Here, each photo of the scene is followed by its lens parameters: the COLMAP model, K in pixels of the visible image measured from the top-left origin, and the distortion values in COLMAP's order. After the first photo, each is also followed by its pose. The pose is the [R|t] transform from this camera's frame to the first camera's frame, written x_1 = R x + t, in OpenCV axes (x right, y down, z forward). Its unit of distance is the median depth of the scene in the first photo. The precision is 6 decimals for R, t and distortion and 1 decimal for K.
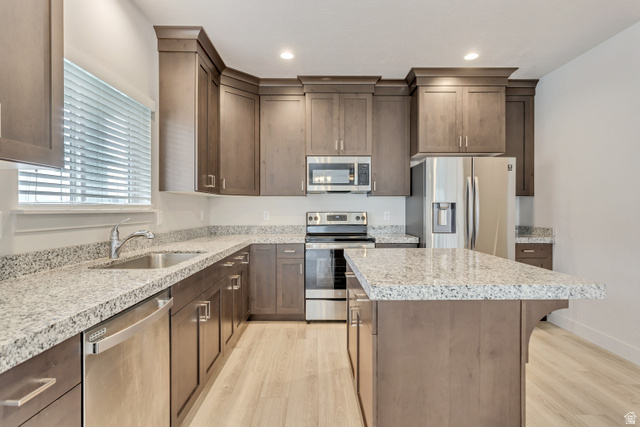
lens RADIAL K [[296.7, 0, 313.0], [0, 296.7, 217.2], [0, 0, 1]] dist [-0.000461, -0.000060]
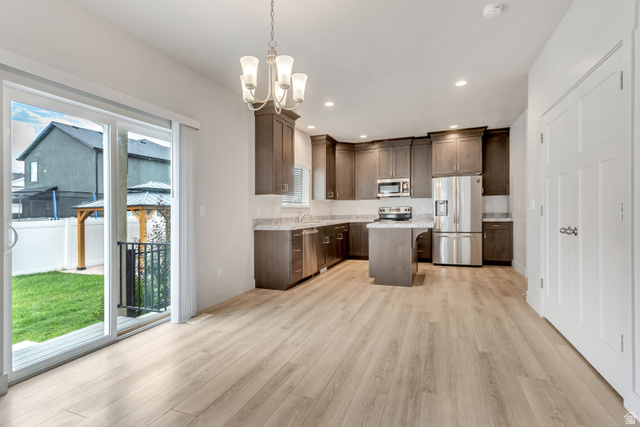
lens RADIAL K [[296.7, 0, 313.0], [0, 296.7, 217.2], [0, 0, 1]] dist [-0.000461, -0.000060]
pose [[0.908160, -0.005403, -0.418588, 0.448295], [0.003949, 0.999983, -0.004340, 0.060630], [0.418605, 0.002289, 0.908166, -1.056466]]
